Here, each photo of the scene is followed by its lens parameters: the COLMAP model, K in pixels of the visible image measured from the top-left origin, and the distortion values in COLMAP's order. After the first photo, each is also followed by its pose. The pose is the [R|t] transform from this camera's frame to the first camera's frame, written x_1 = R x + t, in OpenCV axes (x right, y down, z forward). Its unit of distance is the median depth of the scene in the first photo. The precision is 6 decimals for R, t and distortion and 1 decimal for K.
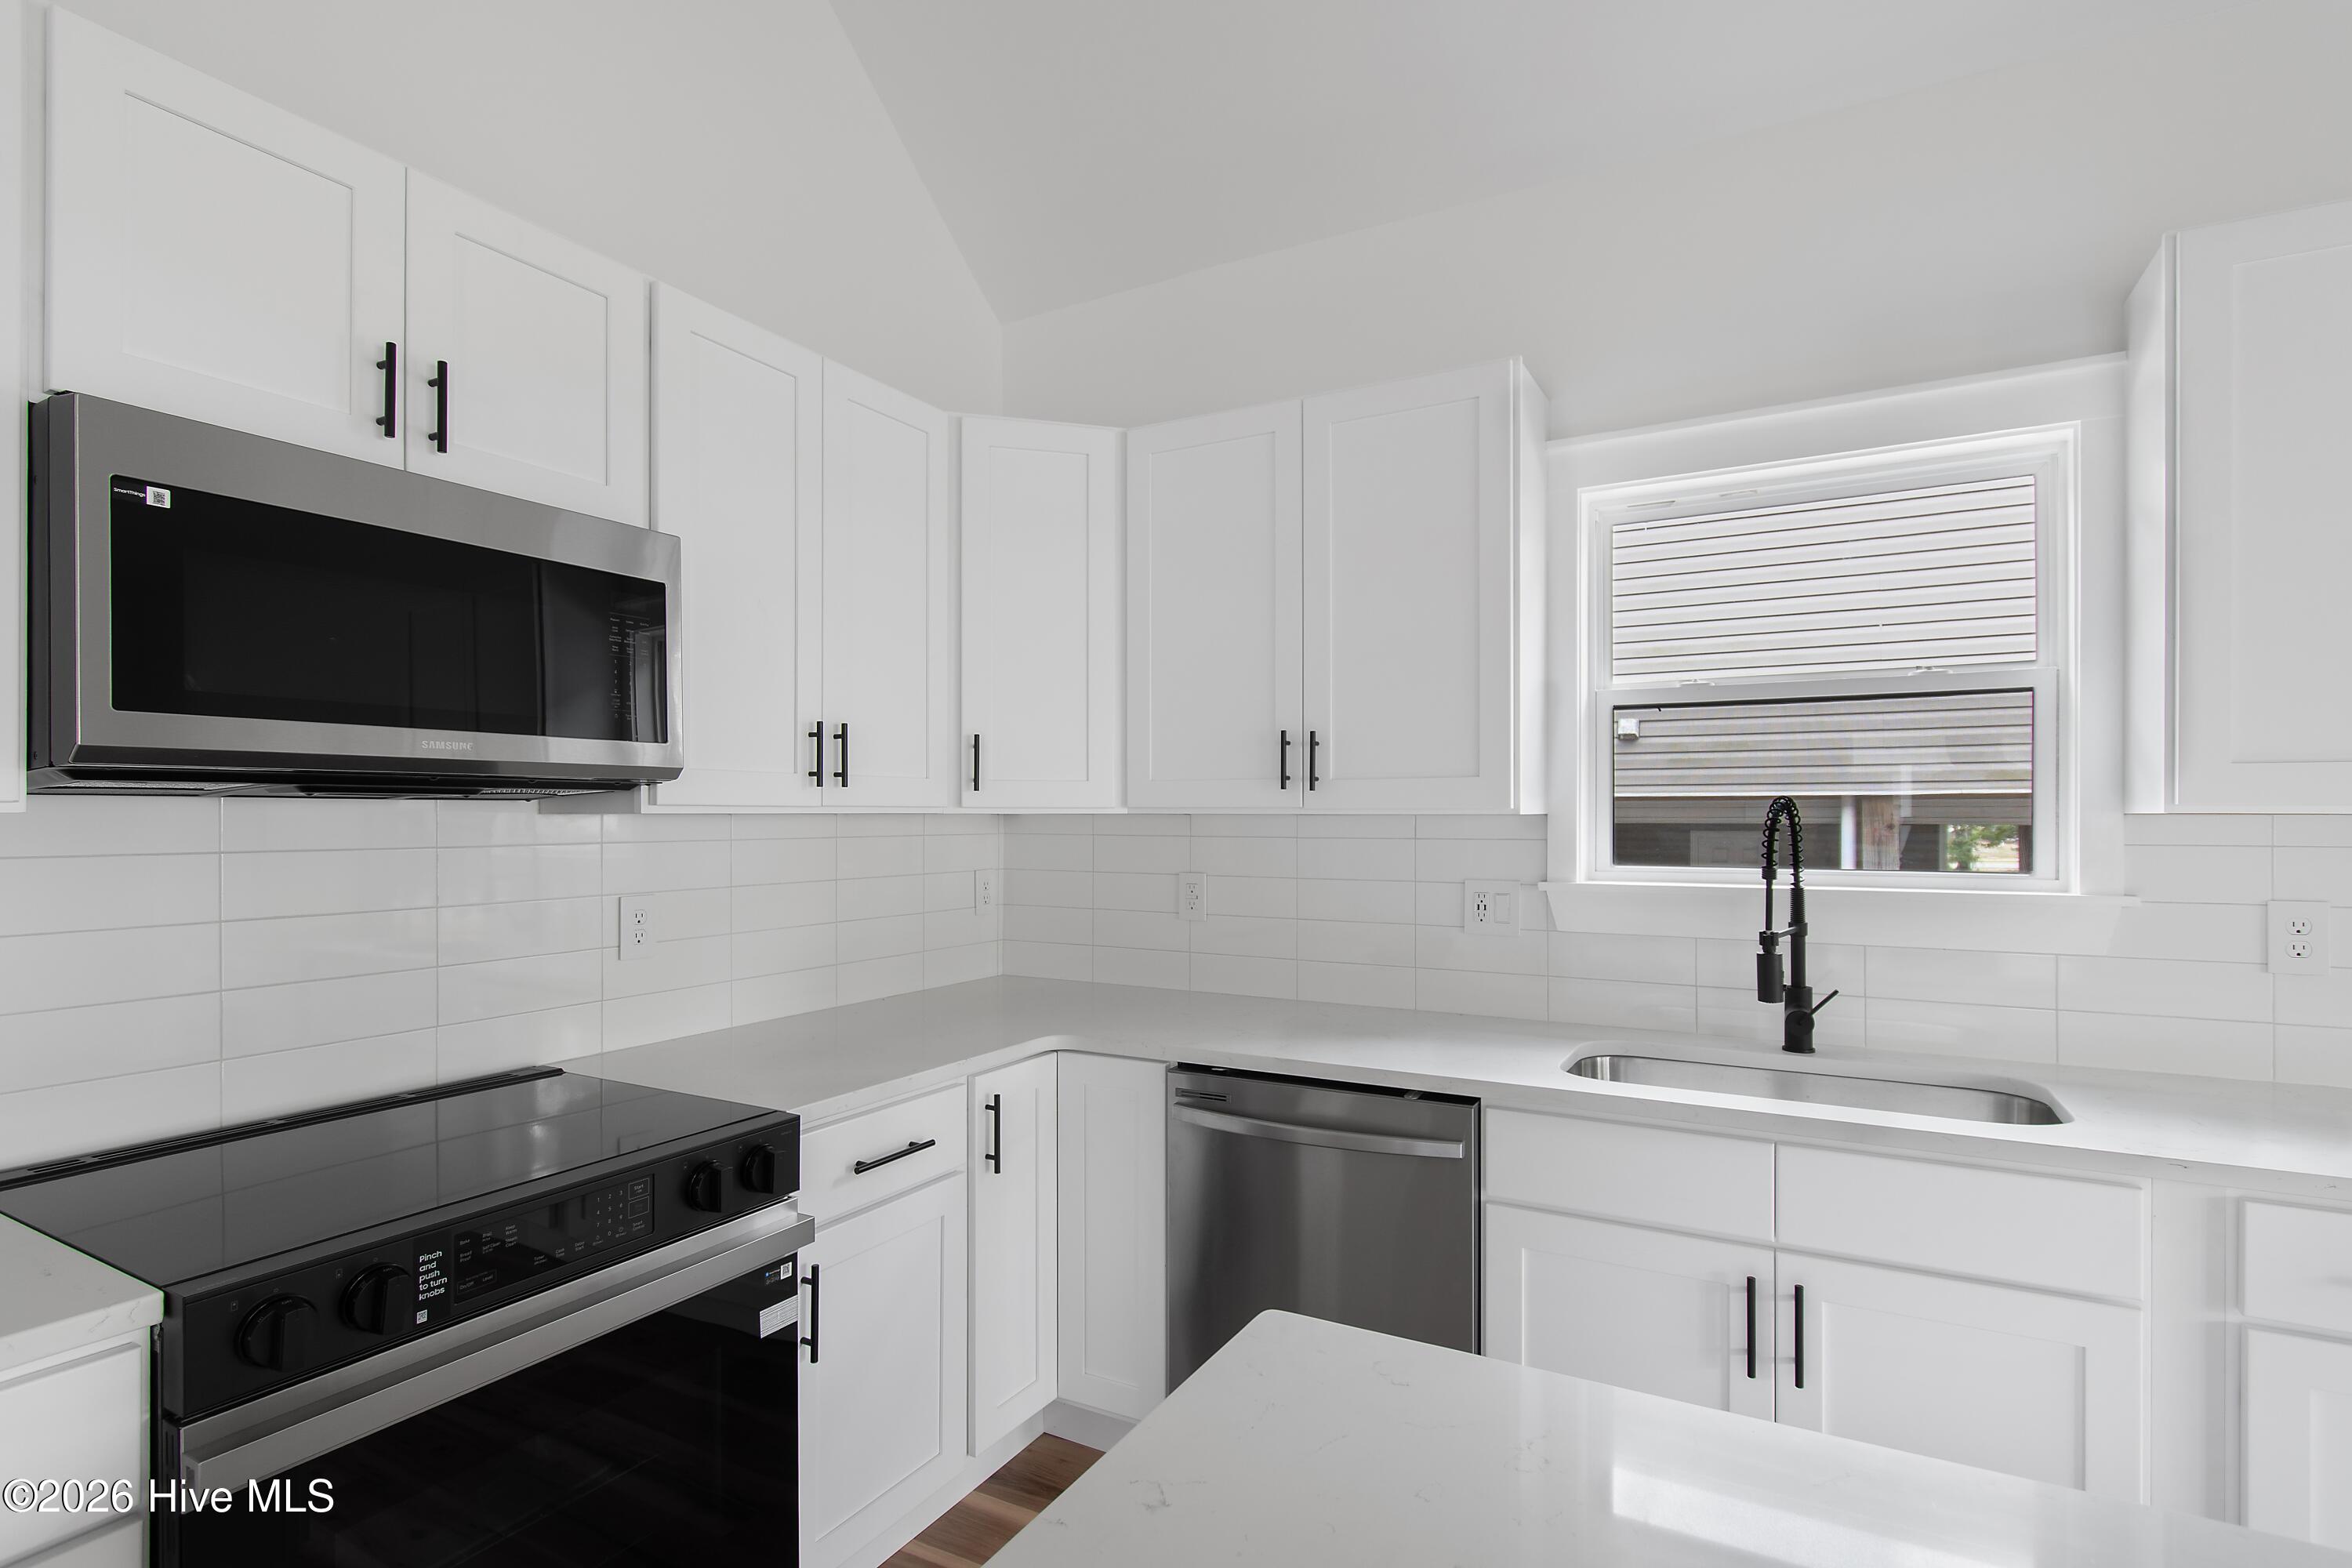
lens RADIAL K [[1144.9, 0, 1192.4], [0, 1144.9, 822.3], [0, 0, 1]] dist [-0.001855, -0.001460]
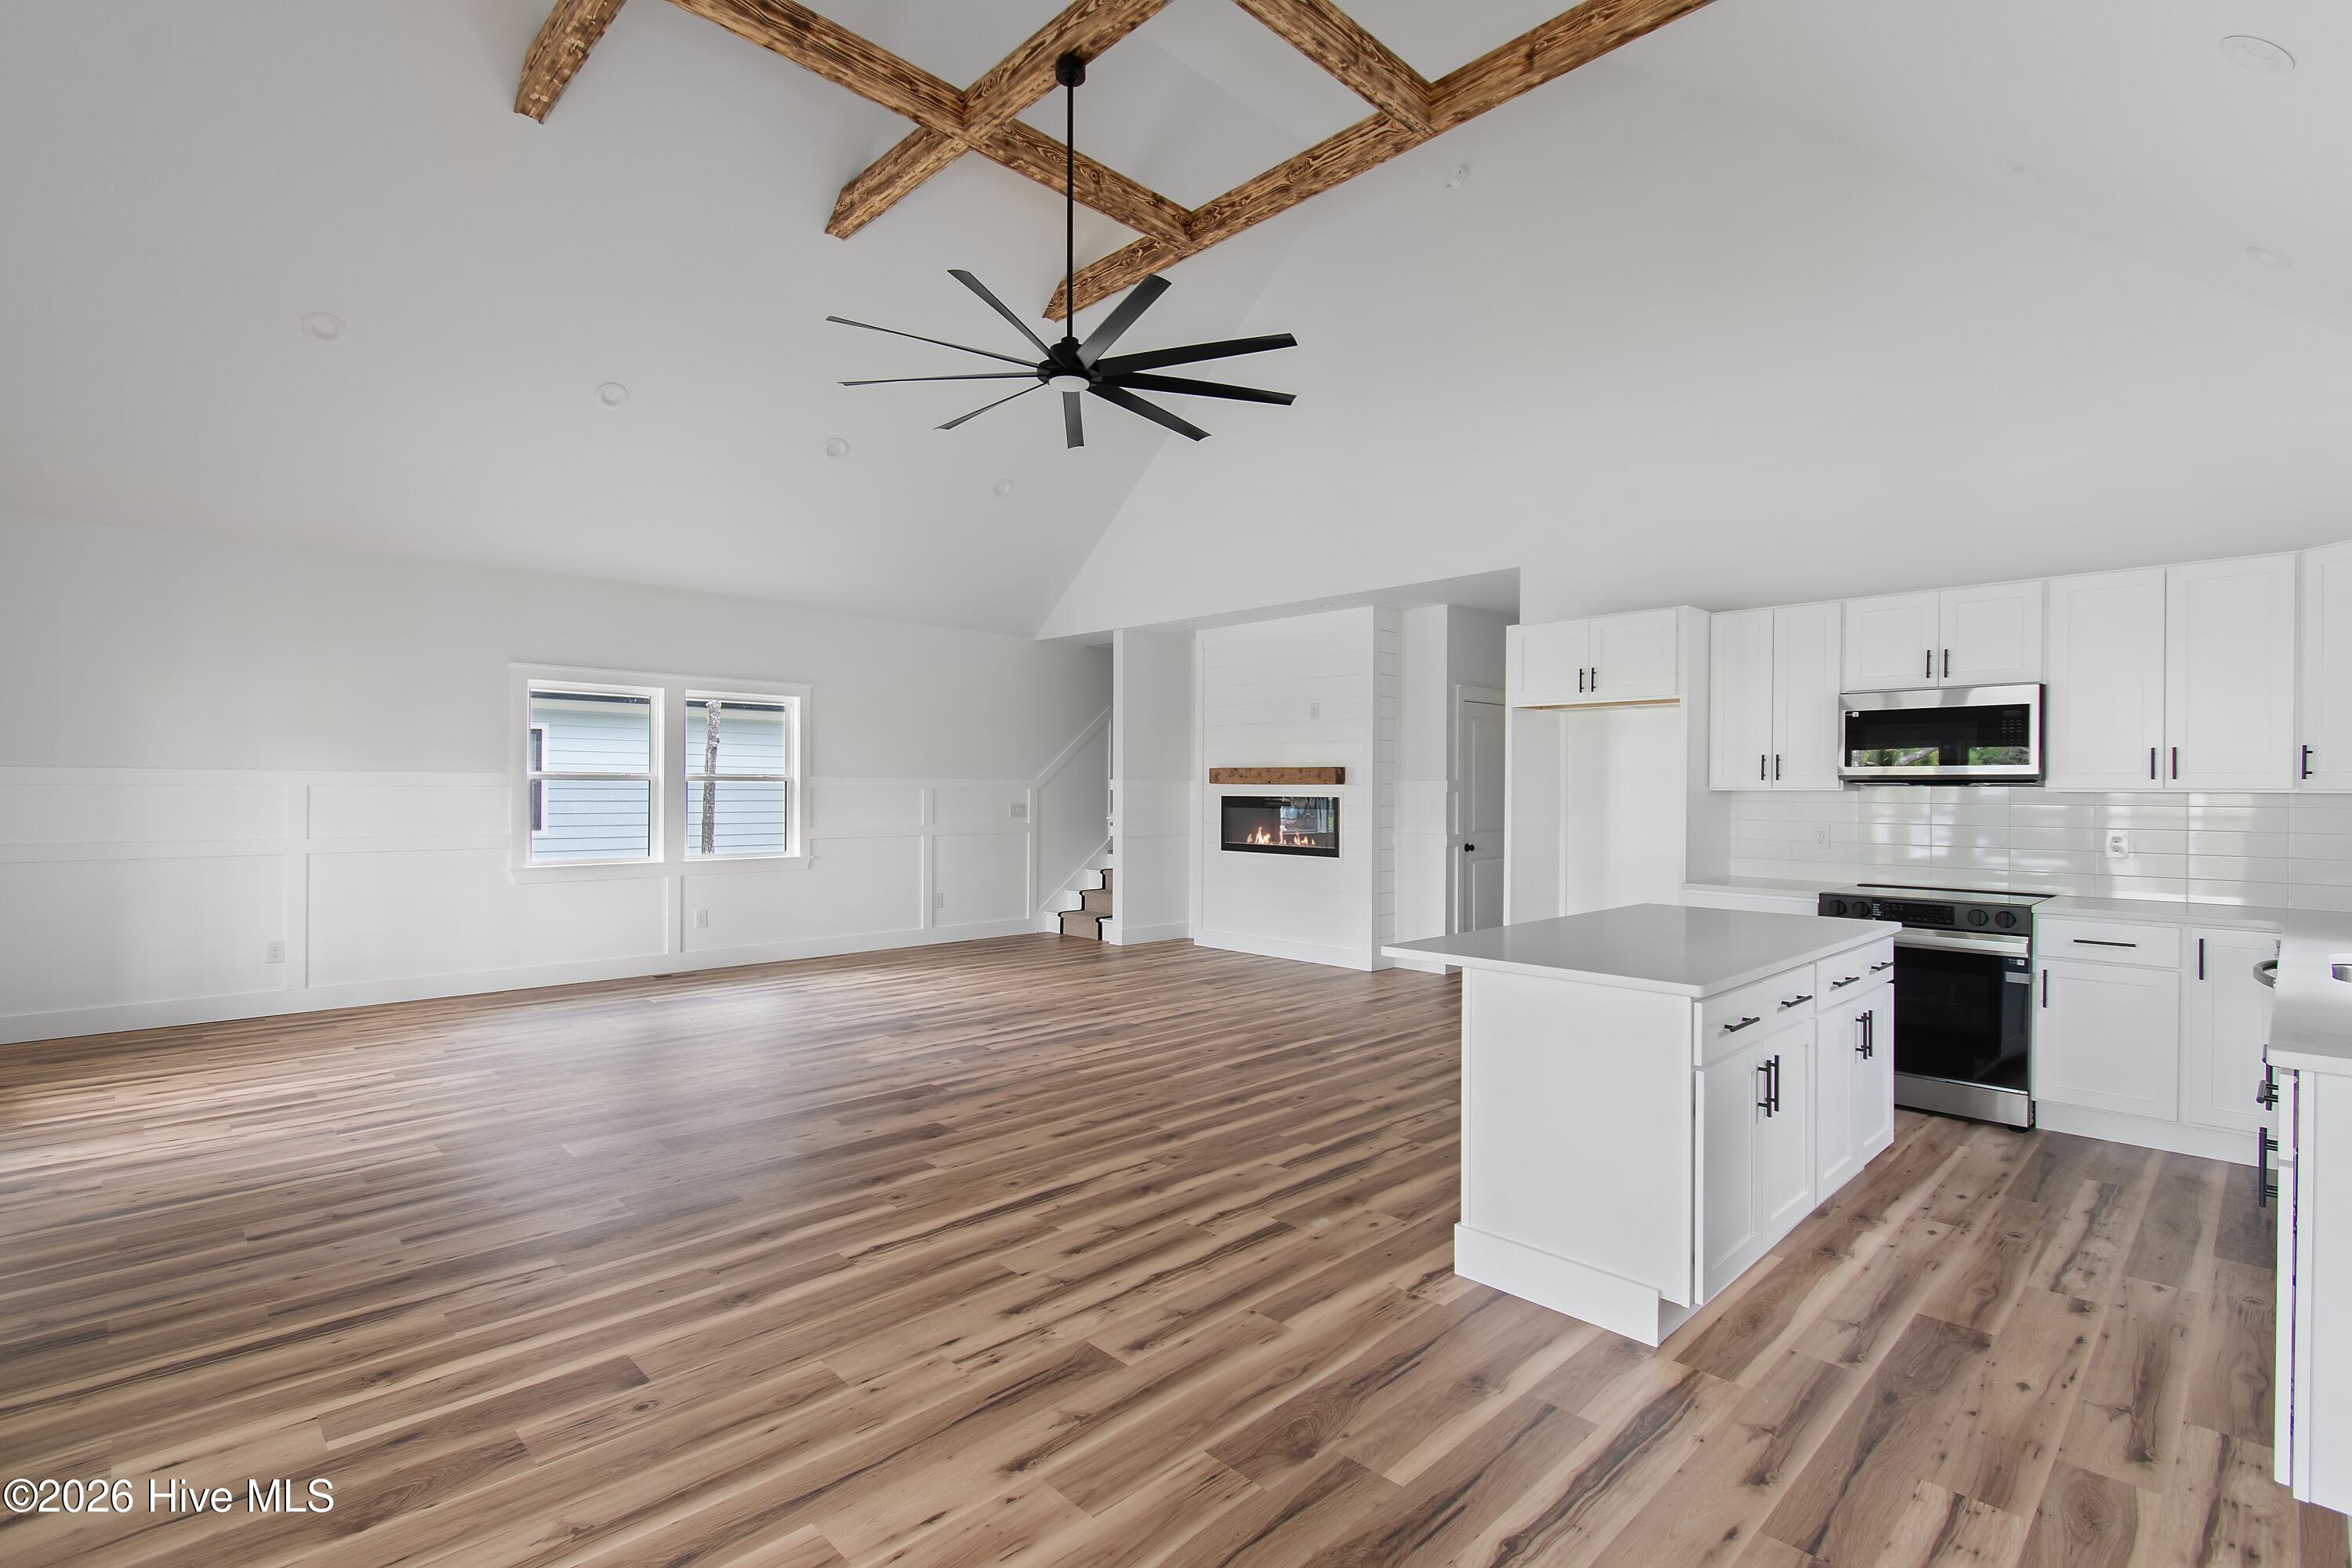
lens RADIAL K [[1083.9, 0, 1176.6], [0, 1083.9, 786.1], [0, 0, 1]] dist [0.000402, -0.004302]
pose [[-0.292926, -0.003558, -0.956129, 2.190787], [-0.011802, 0.999930, -0.000105, 0.003342], [0.956062, 0.011253, -0.292947, -0.123444]]
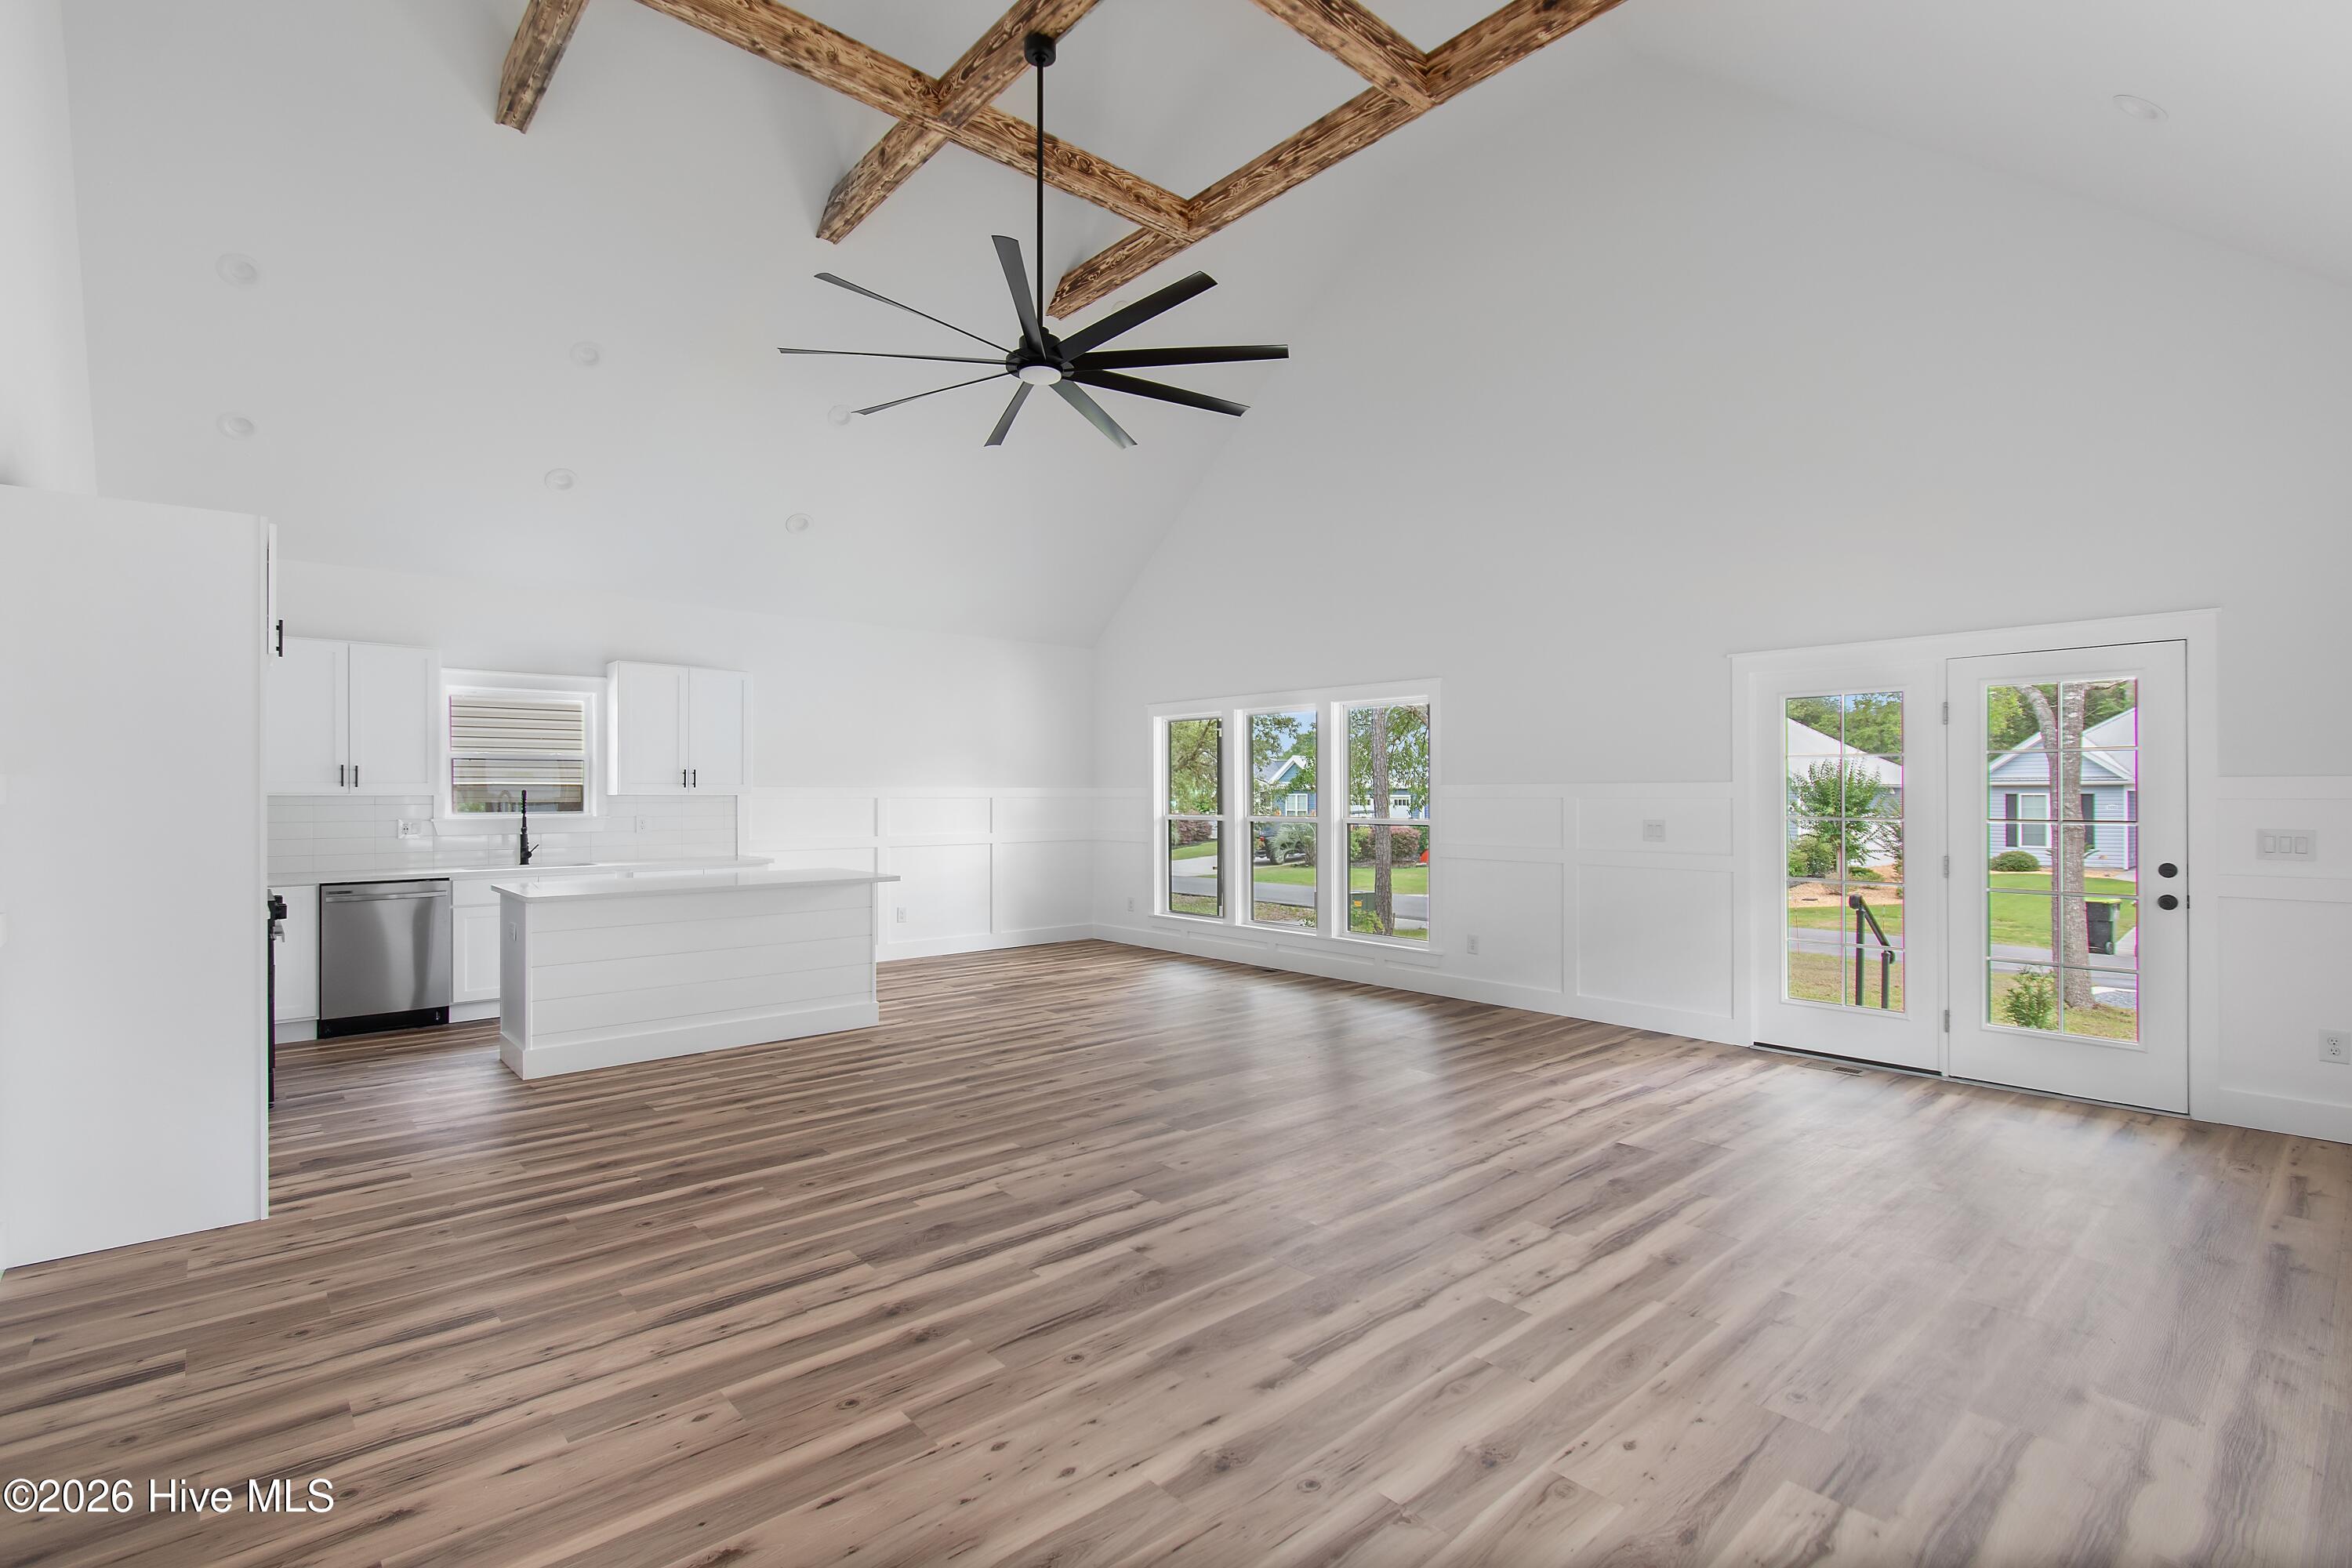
lens RADIAL K [[1083.9, 0, 1179.6], [0, 1083.9, 789.7], [0, 0, 1]] dist [0.000402, -0.004302]
pose [[0.336728, 0.003295, 0.941596, -1.979071], [0.007278, 0.999955, -0.006102, 0.010250], [-0.941574, 0.008908, 0.336689, -2.057593]]
